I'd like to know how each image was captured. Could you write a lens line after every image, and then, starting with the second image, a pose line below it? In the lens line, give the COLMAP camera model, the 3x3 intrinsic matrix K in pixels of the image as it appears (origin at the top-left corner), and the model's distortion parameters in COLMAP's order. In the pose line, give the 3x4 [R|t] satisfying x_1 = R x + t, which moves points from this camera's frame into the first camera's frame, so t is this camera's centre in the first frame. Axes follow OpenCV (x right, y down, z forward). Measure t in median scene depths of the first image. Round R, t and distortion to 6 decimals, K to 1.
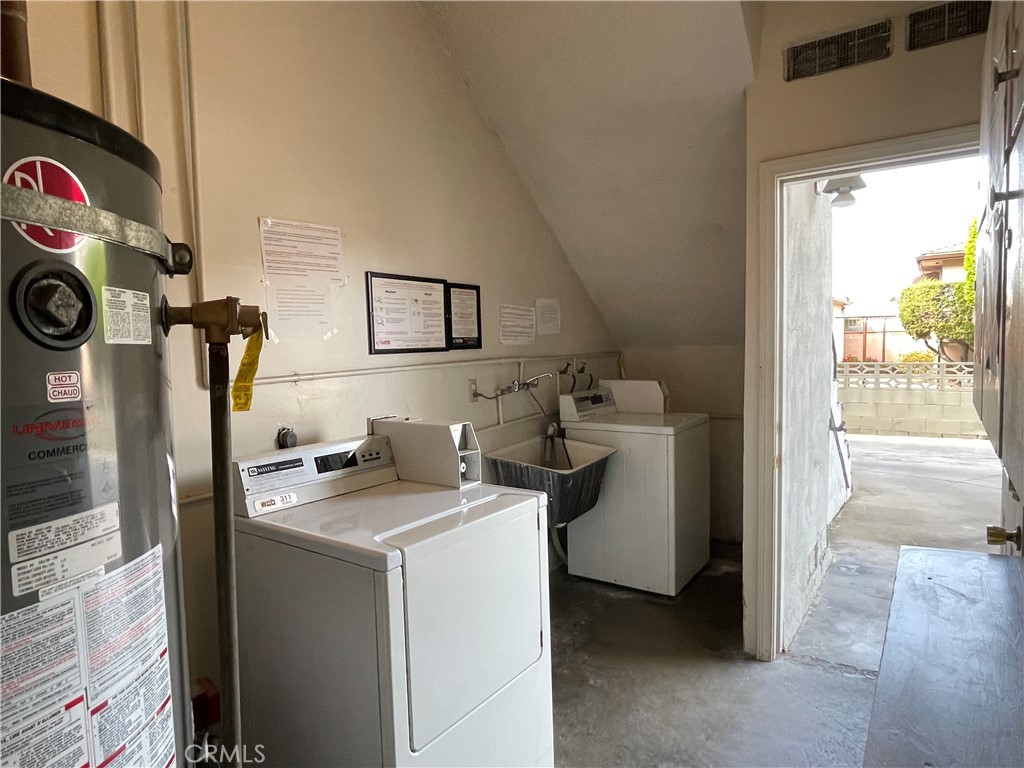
lens RADIAL K [[619.8, 0, 512.0], [0, 619.8, 384.0], [0, 0, 1]] dist [-0.000194, 0.002030]
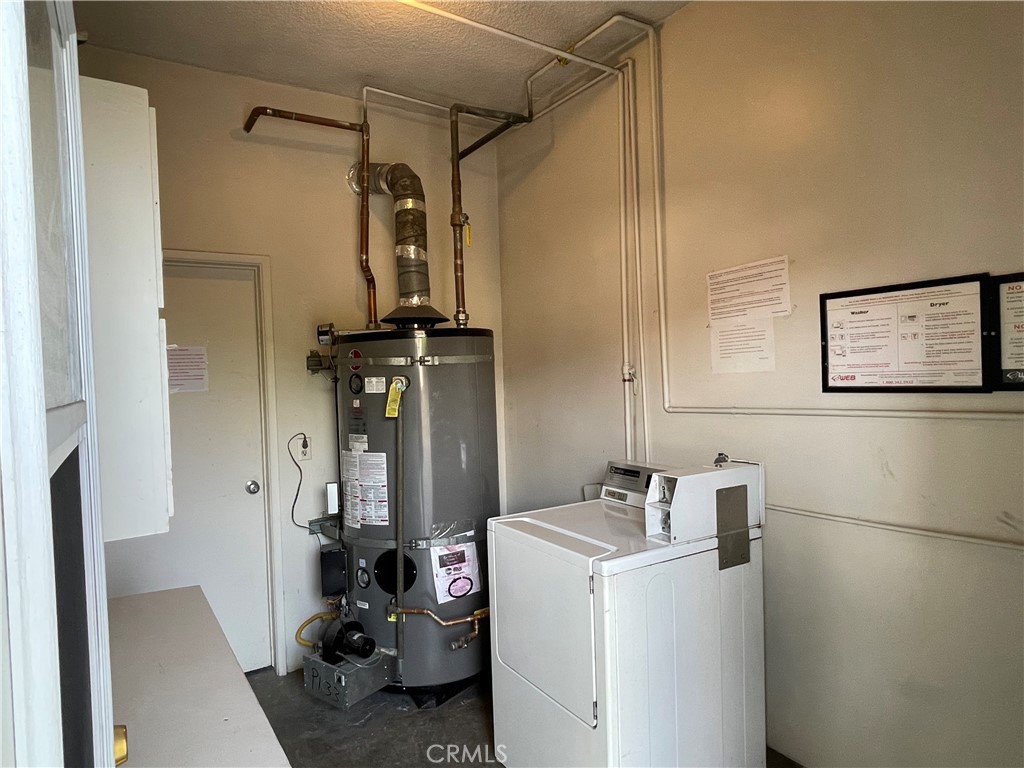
lens RADIAL K [[619.8, 0, 512.0], [0, 619.8, 384.0], [0, 0, 1]] dist [-0.000194, 0.002030]
pose [[-0.380732, 0.052959, -0.923168, 0.693634], [-0.015456, 0.997855, 0.063618, -0.103591], [0.924556, 0.038490, -0.379097, 0.907247]]
